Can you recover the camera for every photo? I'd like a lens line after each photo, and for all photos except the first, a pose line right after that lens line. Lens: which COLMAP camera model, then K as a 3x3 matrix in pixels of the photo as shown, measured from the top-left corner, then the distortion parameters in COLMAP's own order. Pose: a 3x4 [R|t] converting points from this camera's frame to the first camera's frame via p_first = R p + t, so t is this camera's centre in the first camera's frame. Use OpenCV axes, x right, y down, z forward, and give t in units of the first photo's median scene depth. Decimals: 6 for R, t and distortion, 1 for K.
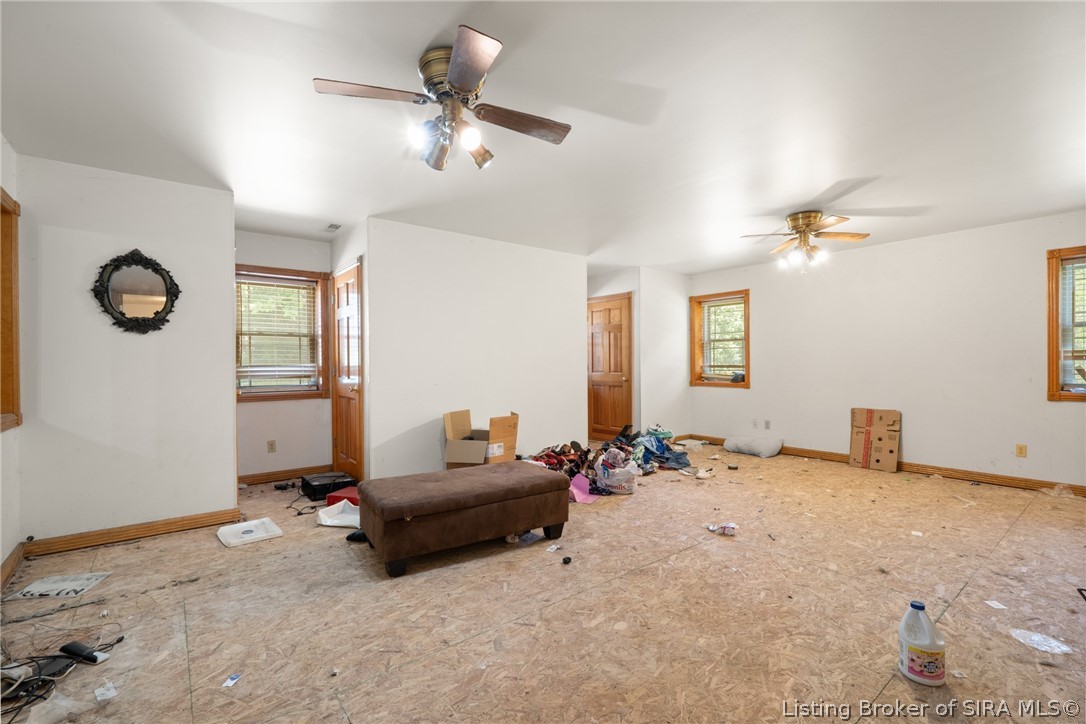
lens RADIAL K [[491.3, 0, 541.9], [0, 491.3, 362.0], [0, 0, 1]] dist [-0.004700, 0.000359]
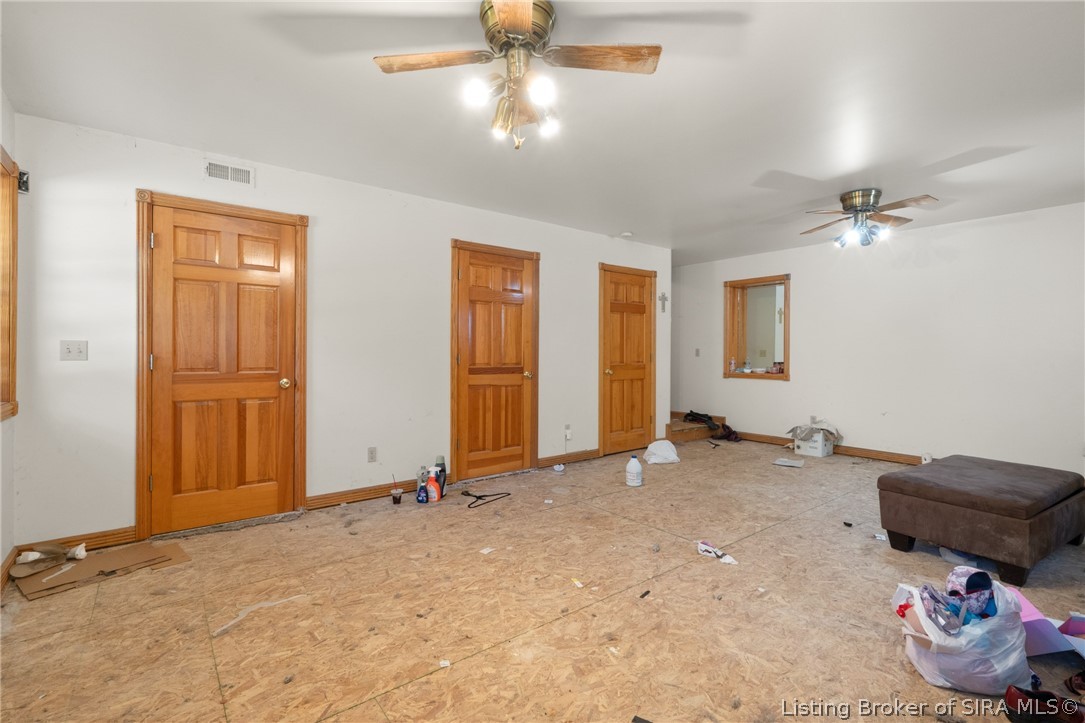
lens RADIAL K [[490.9, 0, 543.7], [0, 490.9, 356.3], [0, 0, 1]] dist [-0.004700, 0.000359]
pose [[-0.999964, -0.000034, 0.008500, 0.687443], [0.000038, 0.999963, 0.008569, -0.002837], [-0.008500, 0.008569, -0.999927, 1.952015]]
